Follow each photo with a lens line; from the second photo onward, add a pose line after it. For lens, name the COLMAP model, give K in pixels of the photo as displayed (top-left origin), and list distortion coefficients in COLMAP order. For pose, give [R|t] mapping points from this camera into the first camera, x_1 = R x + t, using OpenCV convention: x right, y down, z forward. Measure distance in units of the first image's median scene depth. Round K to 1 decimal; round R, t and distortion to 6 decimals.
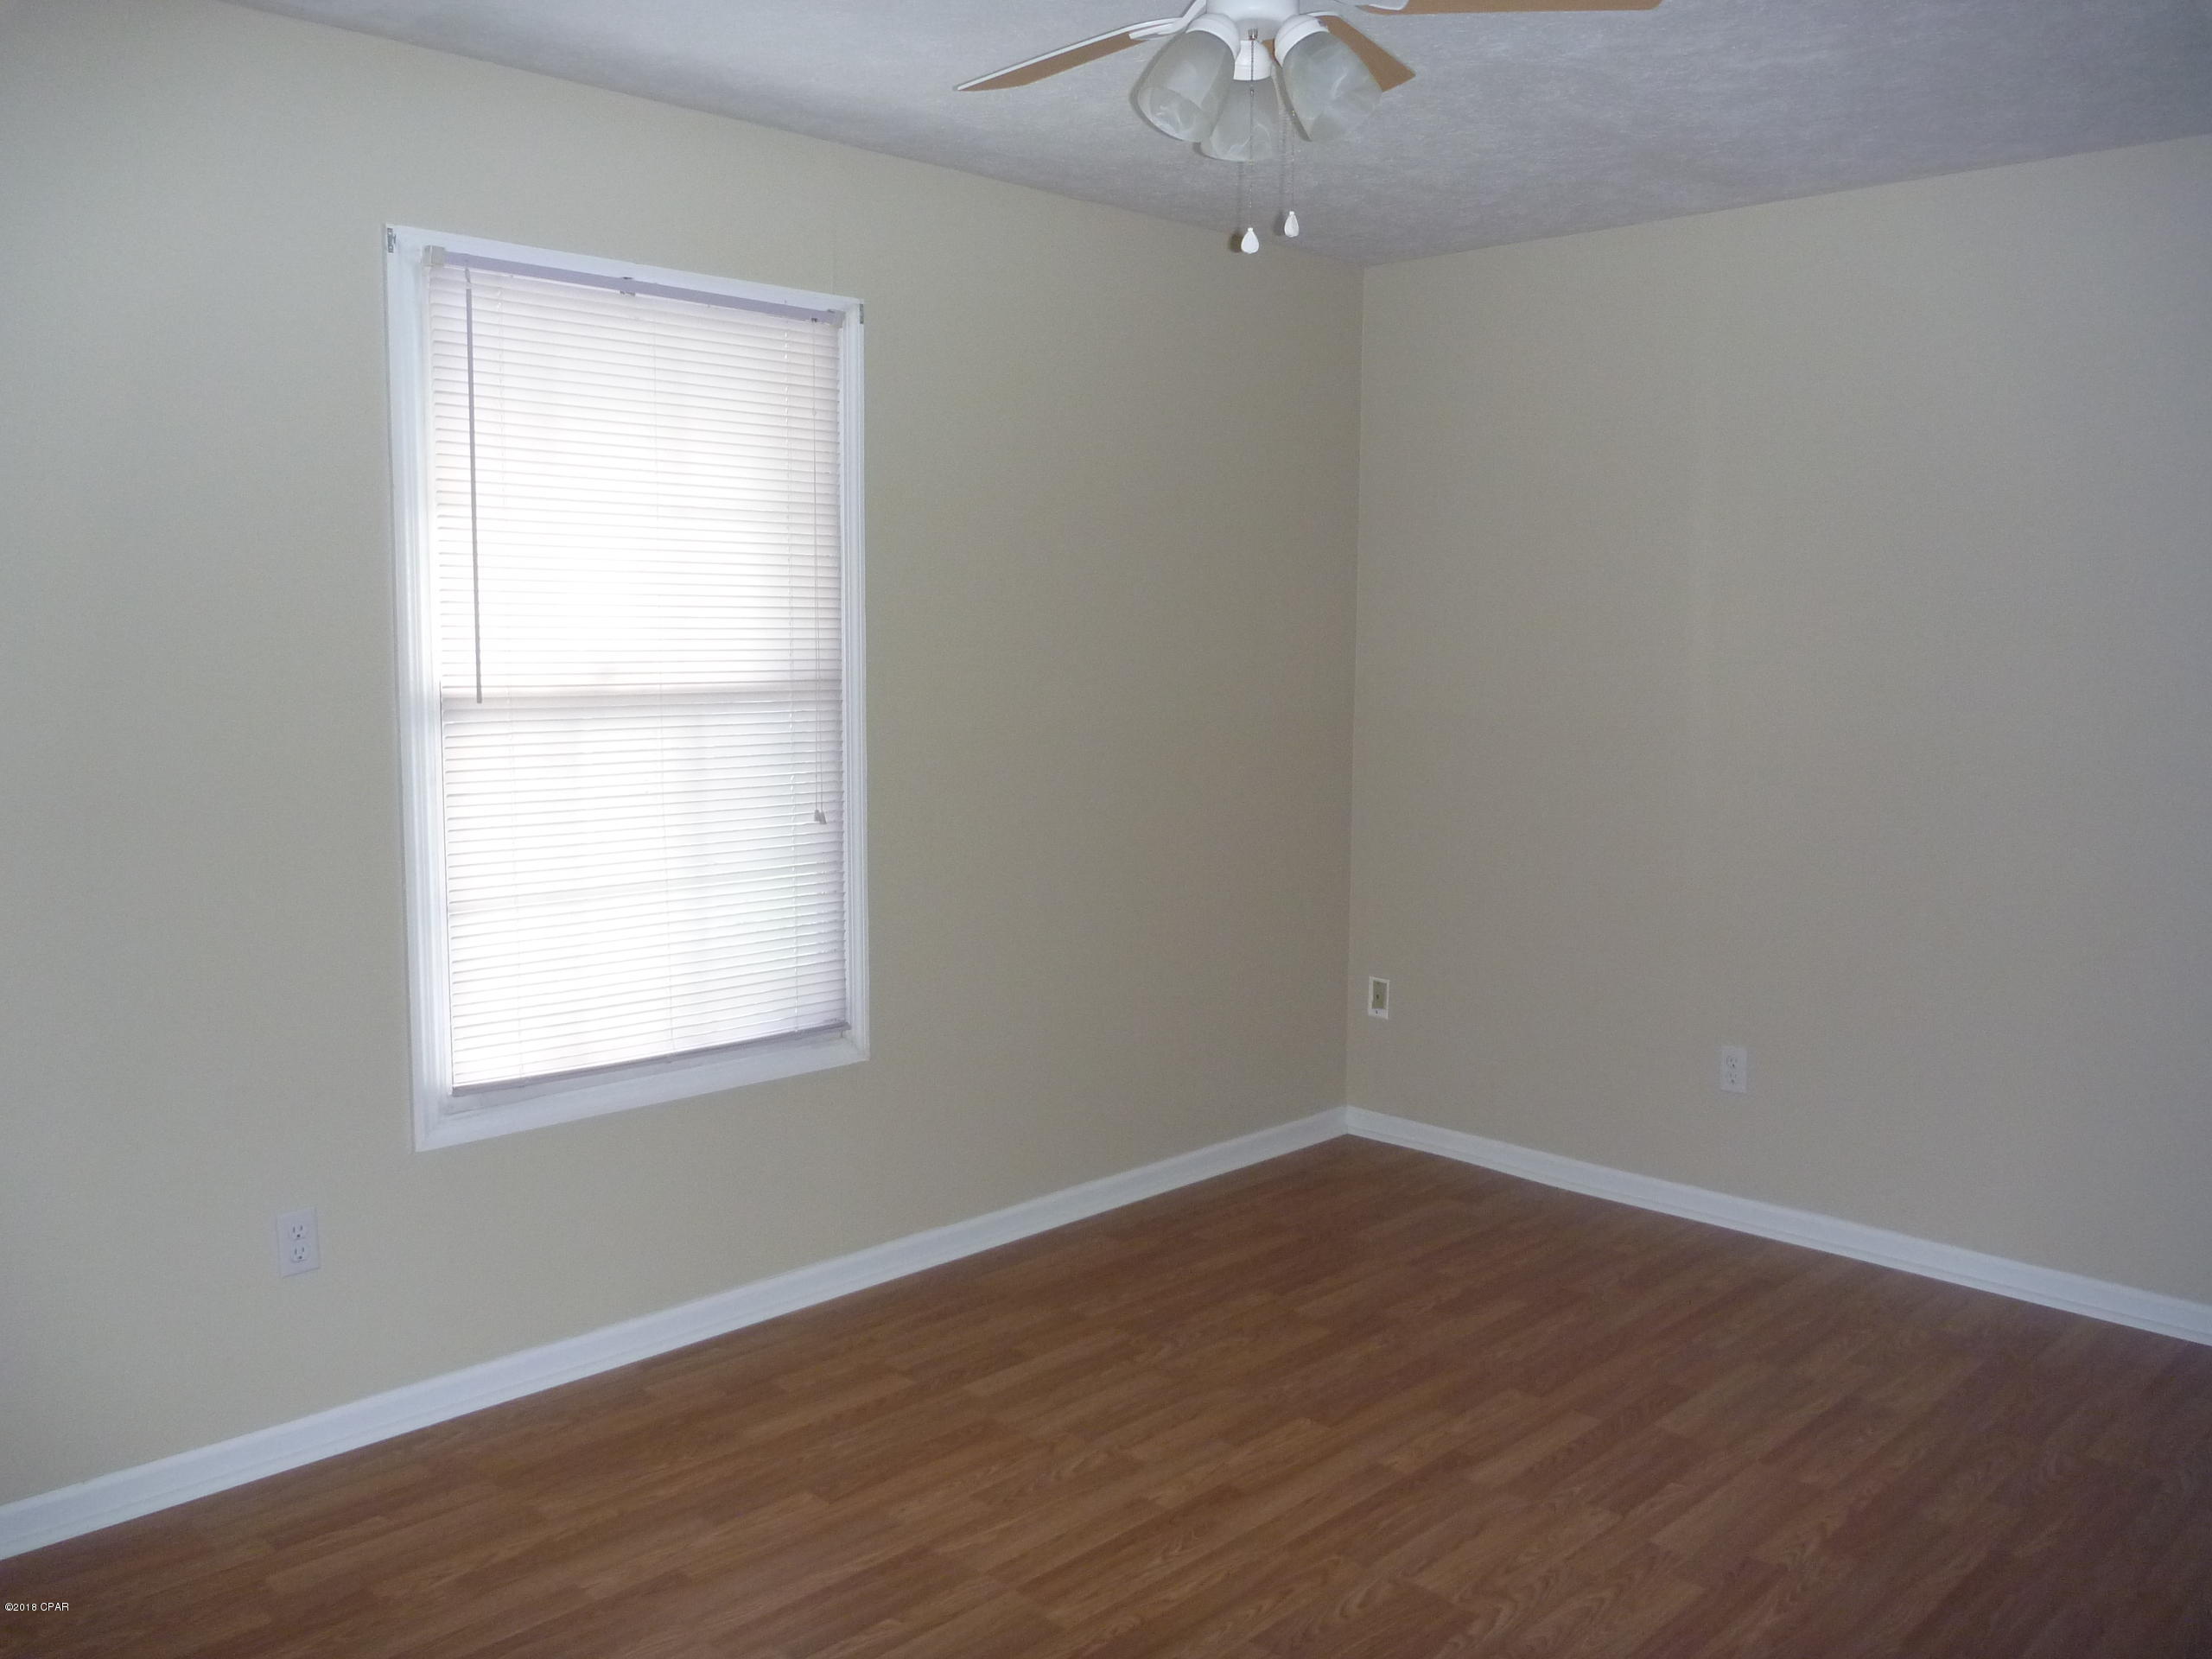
lens RADIAL K [[1794.4, 0, 1105.9], [0, 1794.4, 845.7], [0, 0, 1]] dist [-0.032984, -0.002709]
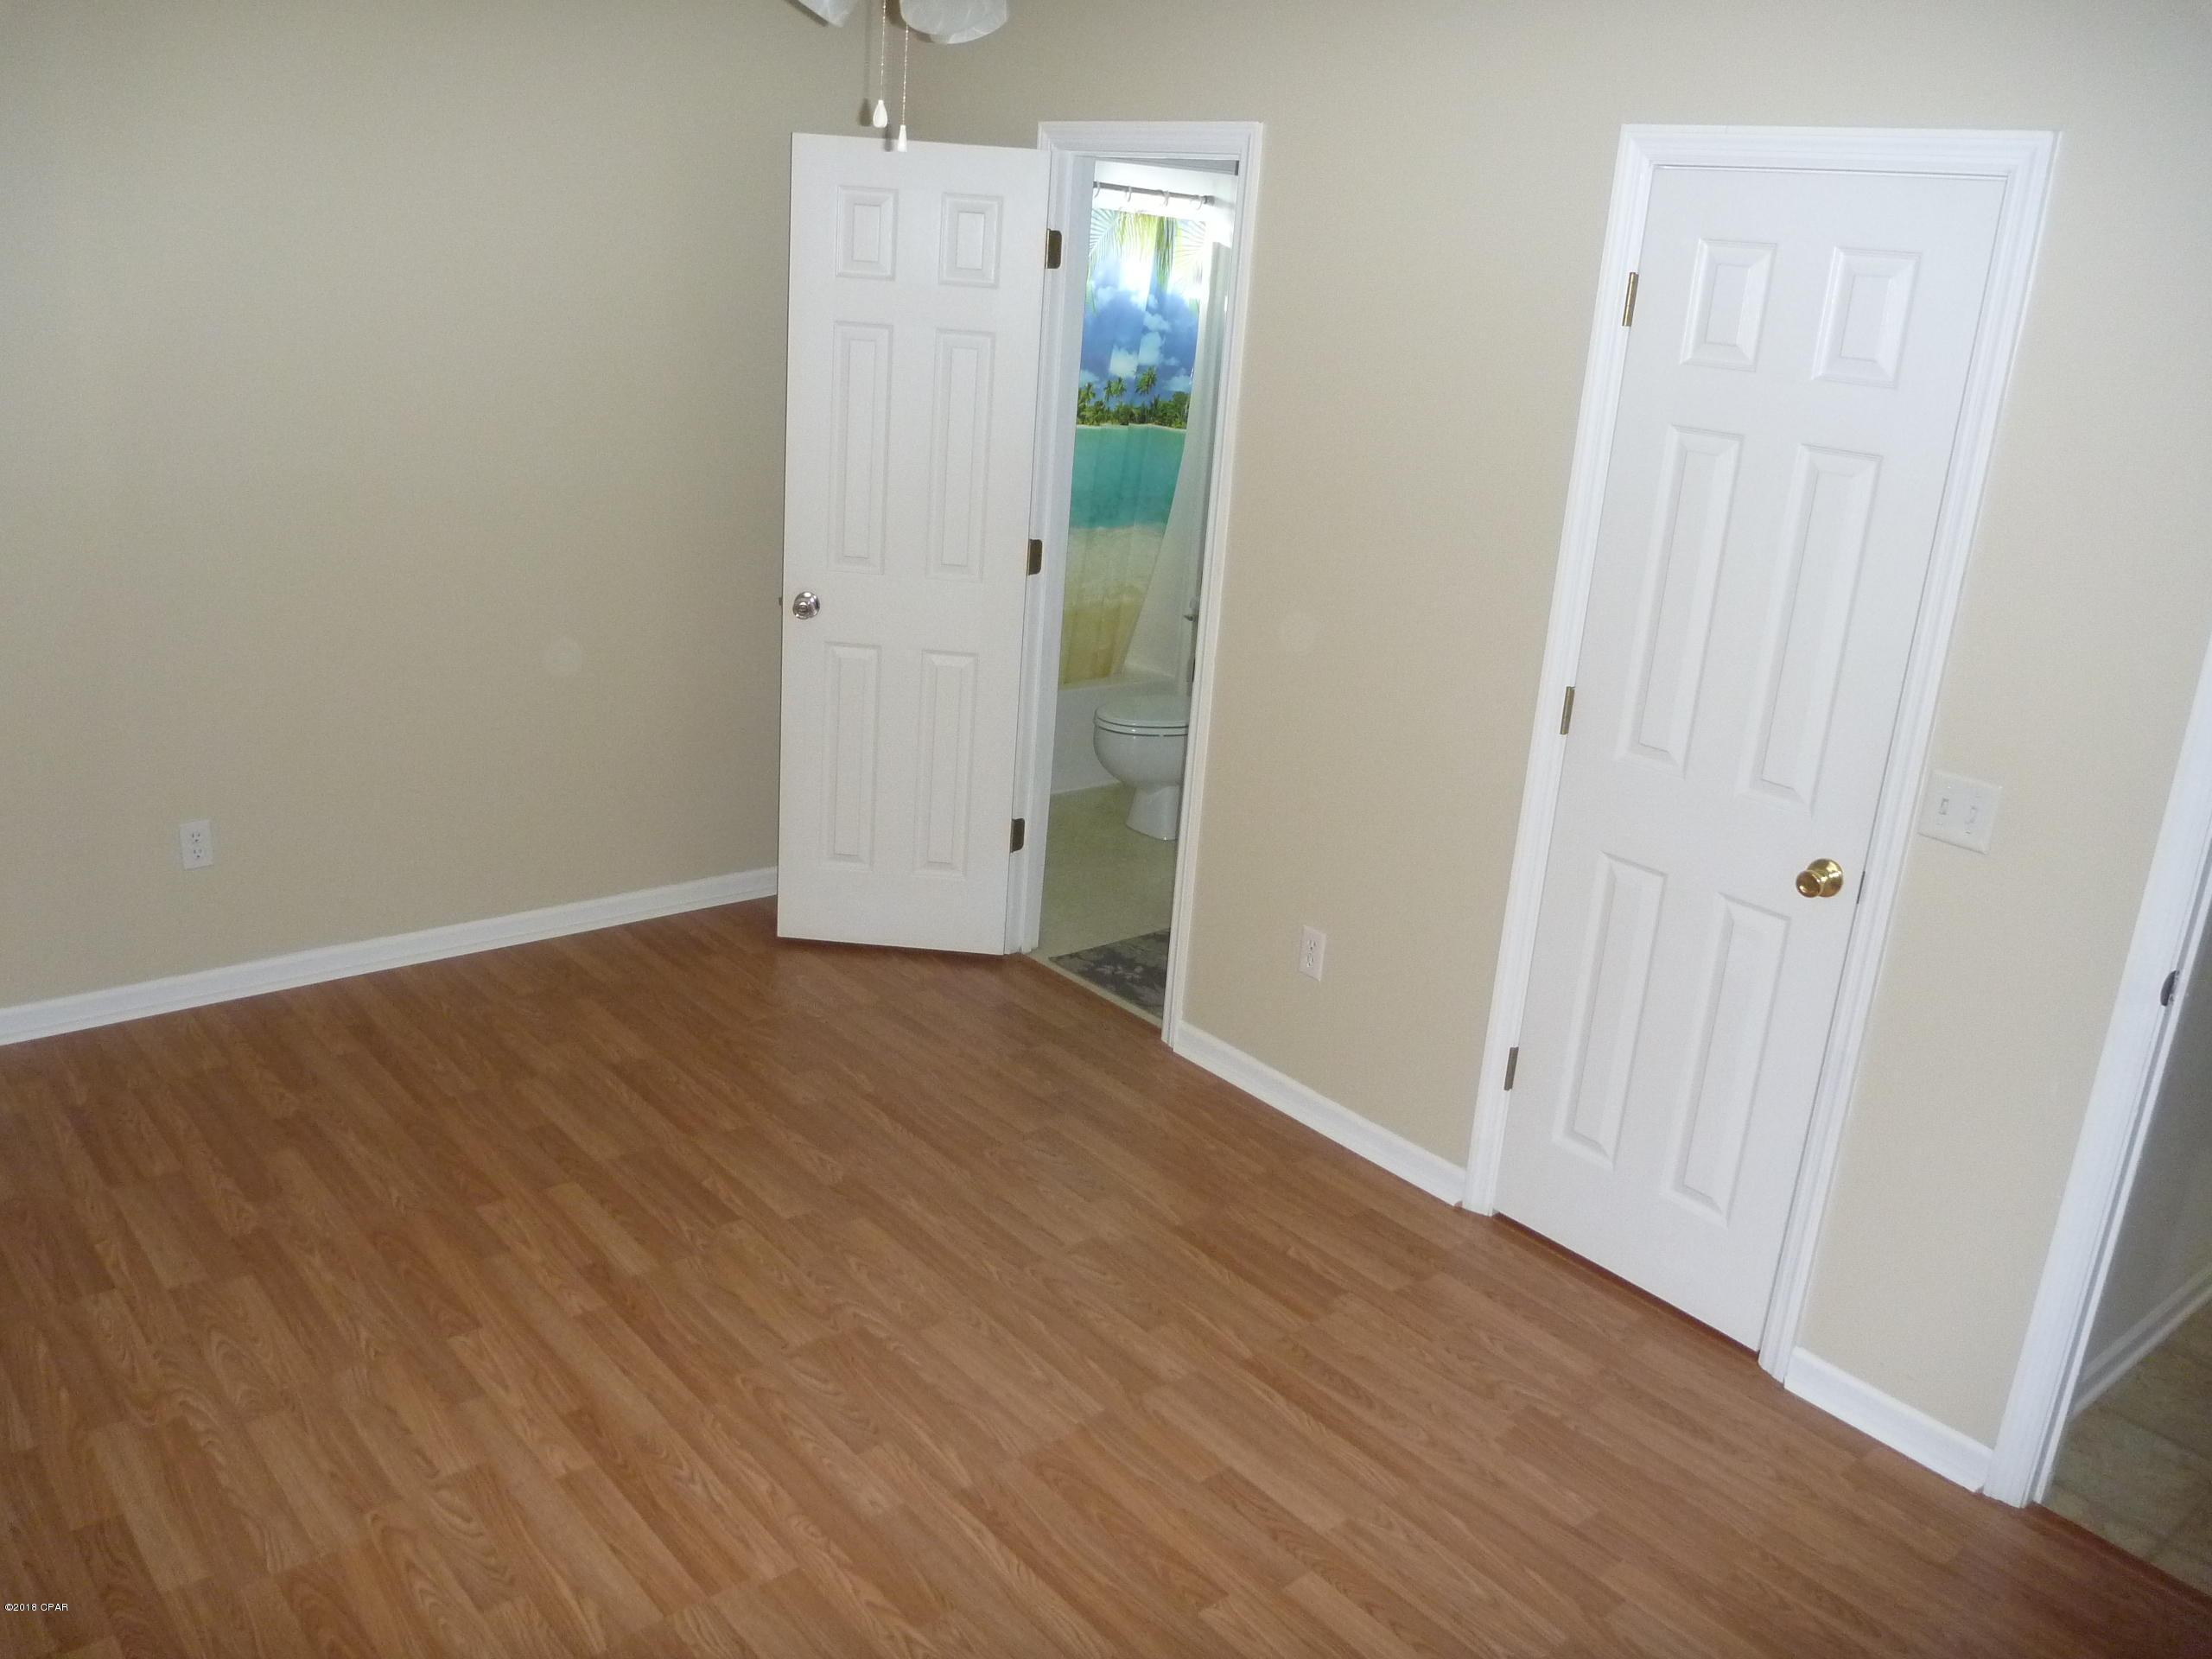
lens RADIAL K [[1794.4, 0, 1107.2], [0, 1794.4, 828.5], [0, 0, 1]] dist [-0.032984, -0.002709]
pose [[0.090152, -0.308180, 0.947047, -0.642035], [0.043381, 0.951232, 0.305412, -0.192354], [-0.994983, 0.013551, 0.099124, 0.570373]]
